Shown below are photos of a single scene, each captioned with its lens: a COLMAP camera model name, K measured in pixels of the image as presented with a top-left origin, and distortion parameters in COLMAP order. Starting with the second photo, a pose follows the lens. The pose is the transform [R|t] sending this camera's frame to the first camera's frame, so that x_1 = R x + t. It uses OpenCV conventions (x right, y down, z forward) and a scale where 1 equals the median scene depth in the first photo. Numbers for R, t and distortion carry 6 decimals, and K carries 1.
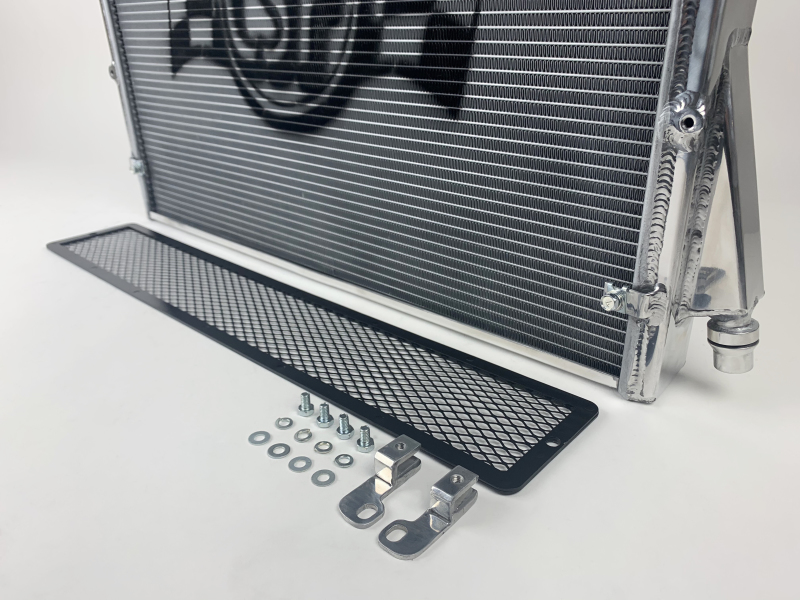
lens RADIAL K [[619.5, 0, 401.8], [0, 619.5, 300.9], [0, 0, 1]] dist [0.021278, -0.032127]
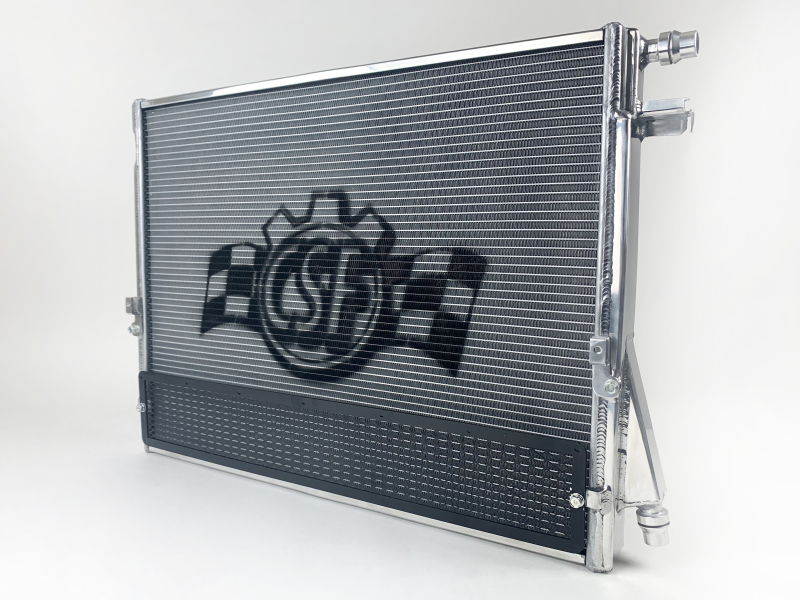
lens RADIAL K [[619.5, 0, 407.5], [0, 619.5, 302.0], [0, 0, 1]] dist [0.021278, -0.032127]
pose [[0.978524, 0.018950, 0.205261, -0.344225], [0.052075, 0.940740, -0.335106, 0.031171], [-0.199447, 0.338599, 0.919550, -0.418644]]
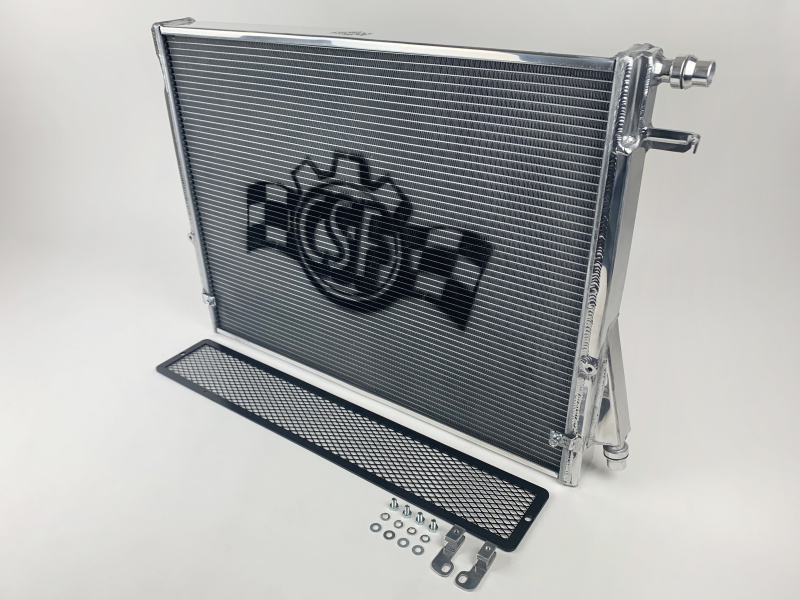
lens RADIAL K [[620.3, 0, 395.0], [0, 620.3, 298.8], [0, 0, 1]] dist [0.019551, -0.017585]
pose [[0.993092, -0.055076, 0.103611, -0.292171], [0.048224, 0.996552, 0.067514, -0.528354], [-0.106973, -0.062051, 0.992324, -0.739908]]
